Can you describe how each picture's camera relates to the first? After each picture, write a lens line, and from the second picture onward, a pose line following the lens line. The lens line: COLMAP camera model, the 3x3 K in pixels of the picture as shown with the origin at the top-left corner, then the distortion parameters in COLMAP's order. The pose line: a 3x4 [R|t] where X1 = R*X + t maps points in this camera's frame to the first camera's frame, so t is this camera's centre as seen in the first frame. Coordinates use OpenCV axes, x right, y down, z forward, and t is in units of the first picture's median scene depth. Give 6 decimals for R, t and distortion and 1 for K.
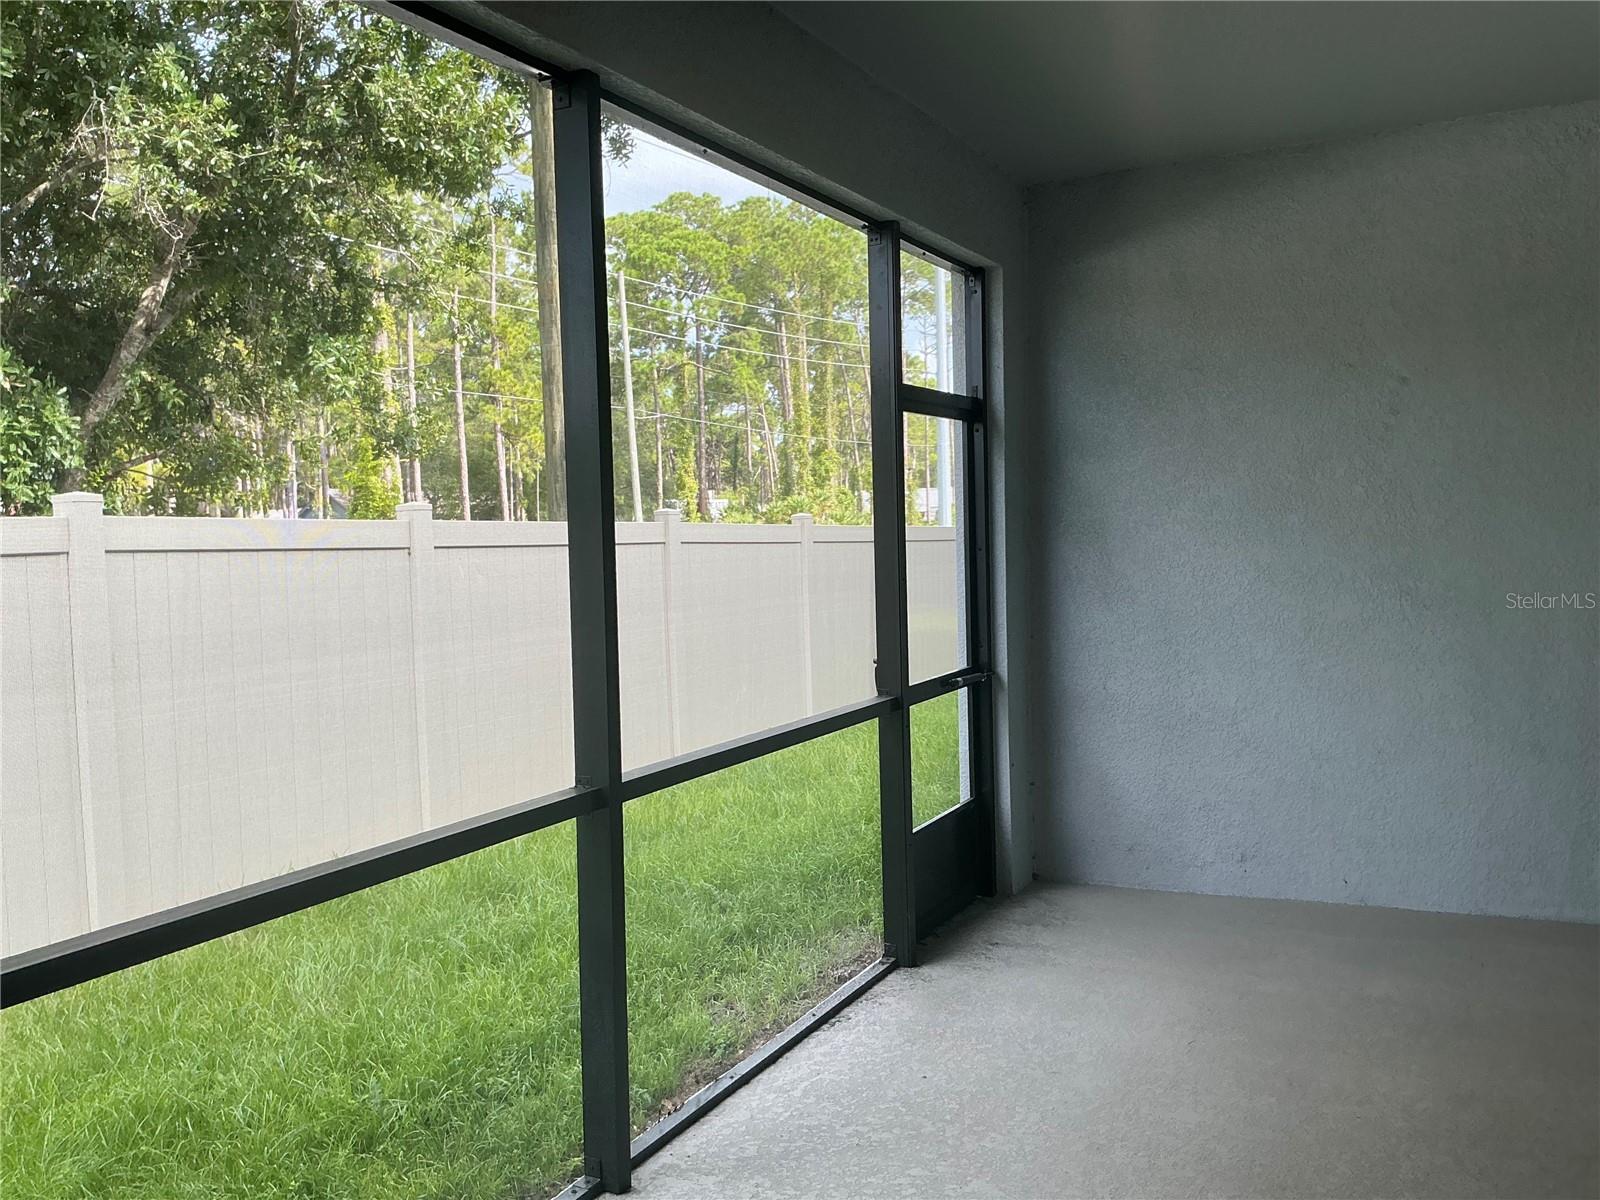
lens RADIAL K [[1314.2, 0, 800.0], [0, 1314.2, 600.0], [0, 0, 1]] dist [0.109638, -0.212855]
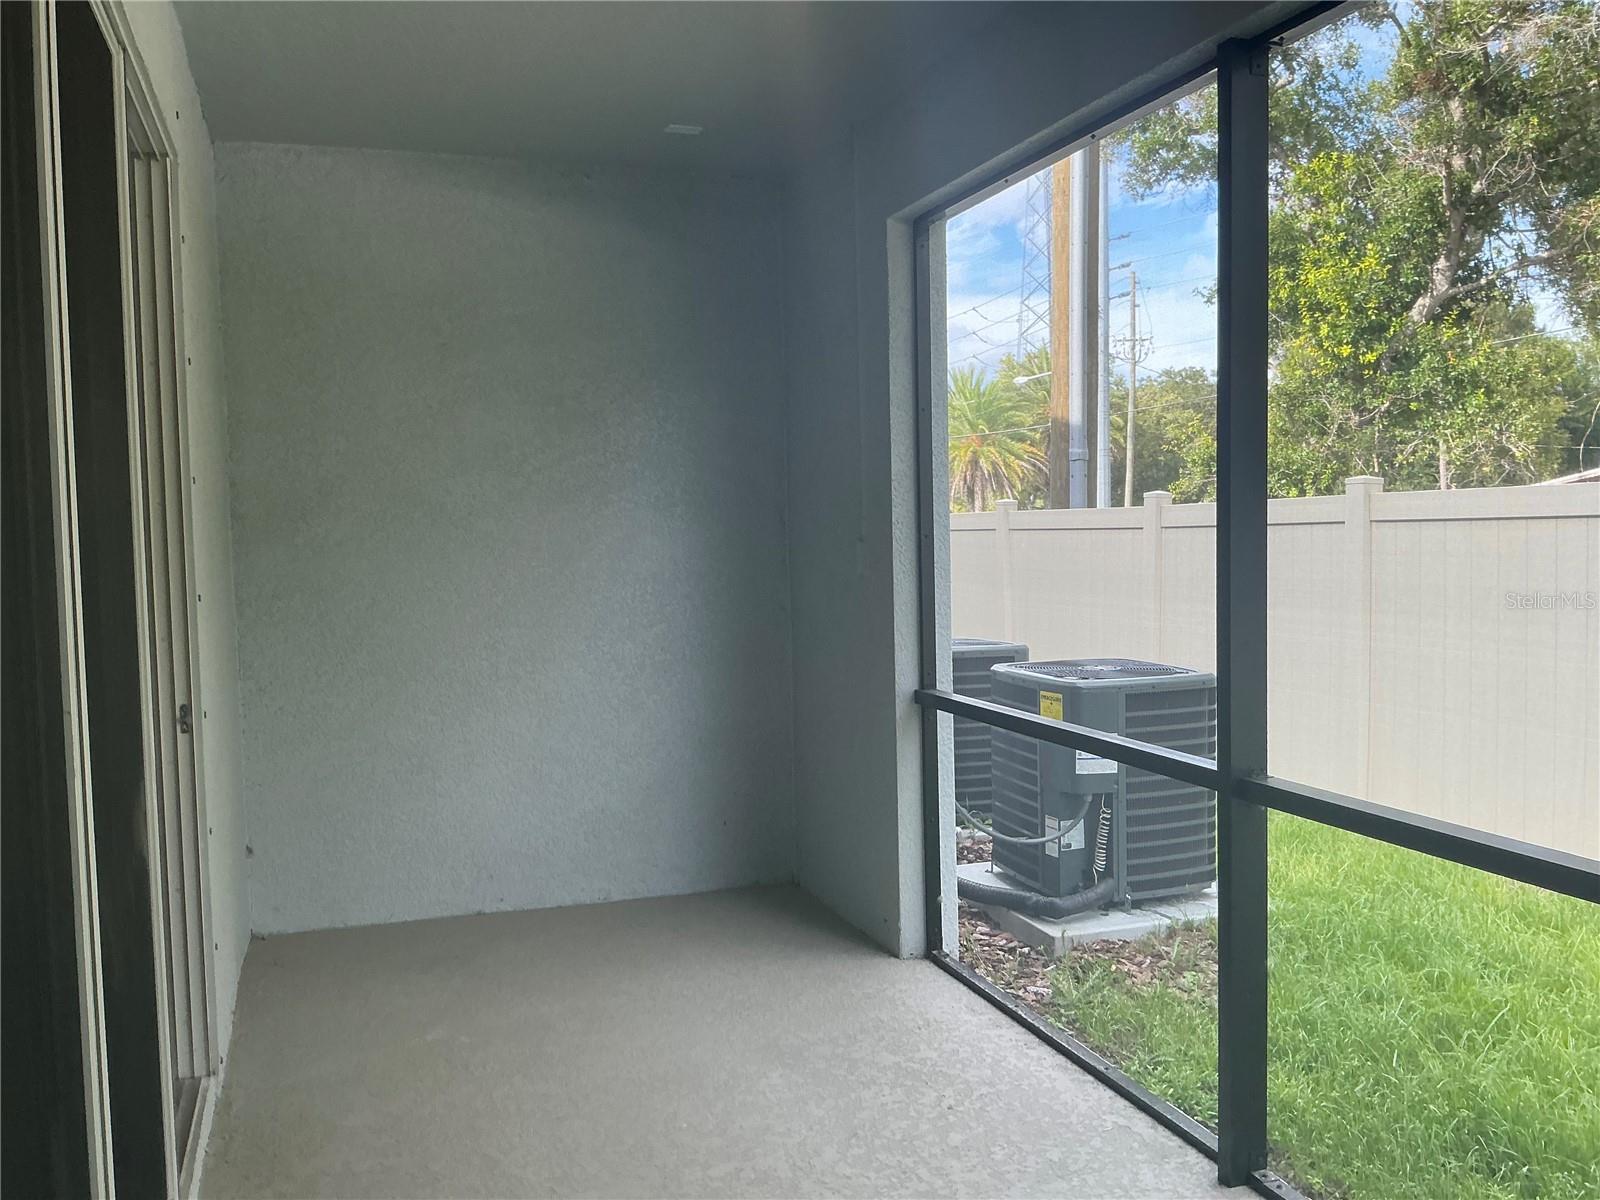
lens RADIAL K [[1314.2, 0, 800.0], [0, 1314.2, 600.0], [0, 0, 1]] dist [0.109638, -0.212855]
pose [[-0.670028, 0.071588, -0.738876, 0.761406], [-0.000916, 0.995259, 0.097260, -0.079845], [0.742335, 0.065844, -0.666786, 1.378795]]
